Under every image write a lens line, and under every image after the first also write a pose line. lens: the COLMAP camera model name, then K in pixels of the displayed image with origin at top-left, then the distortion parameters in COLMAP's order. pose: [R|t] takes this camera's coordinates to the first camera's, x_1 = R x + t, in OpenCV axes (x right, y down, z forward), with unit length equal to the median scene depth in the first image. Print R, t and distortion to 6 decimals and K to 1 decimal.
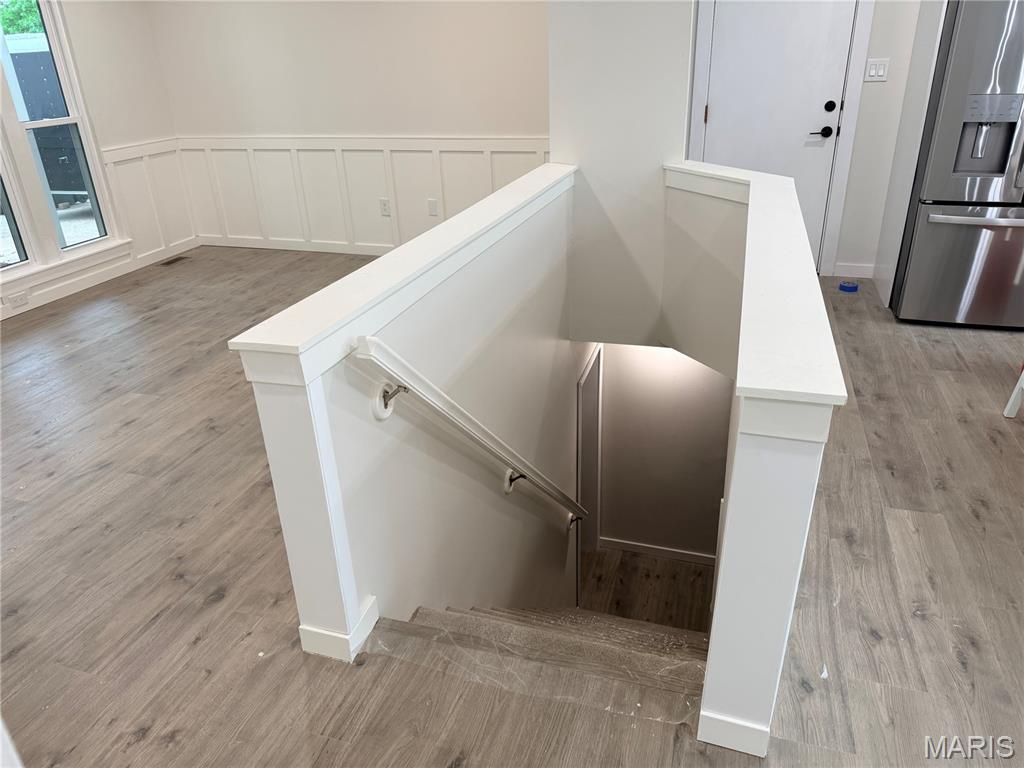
lens RADIAL K [[739.9, 0, 501.6], [0, 739.9, 385.9], [0, 0, 1]] dist [0.005366, 0.001109]
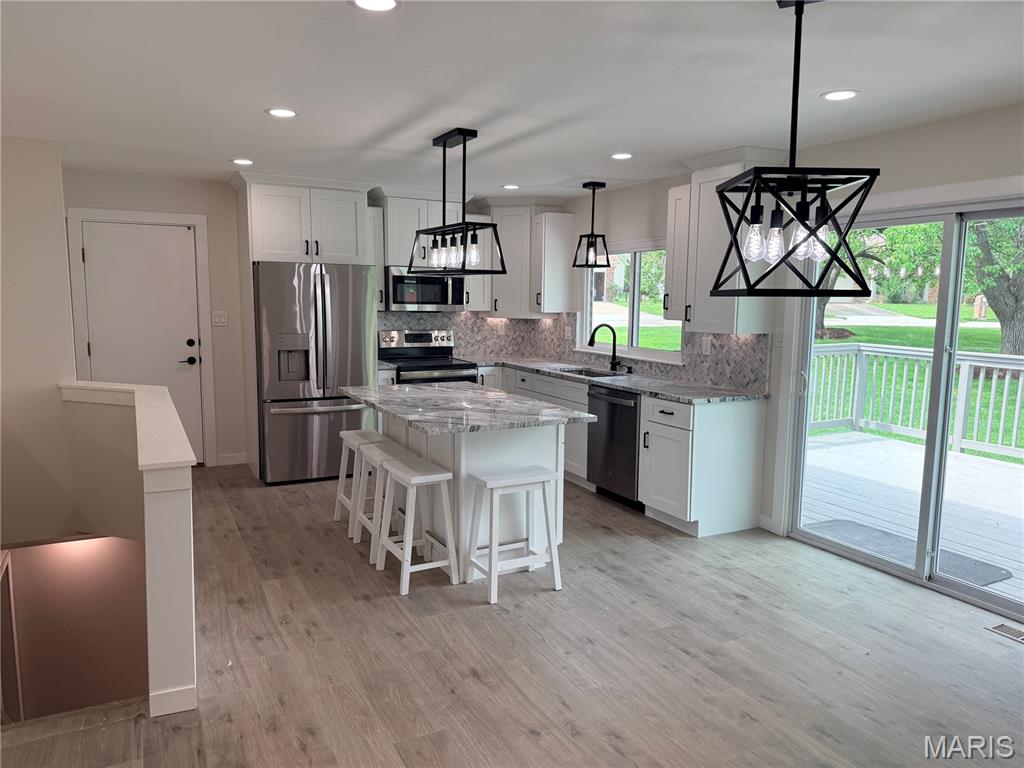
lens RADIAL K [[708.2, 0, 512.0], [0, 708.2, 384.0], [0, 0, 1]] dist [0.099195, -0.151880]
pose [[0.701626, -0.043694, 0.711204, -0.154856], [0.263621, 0.943213, -0.202123, 0.215523], [-0.661985, 0.329303, 0.673301, -0.469312]]
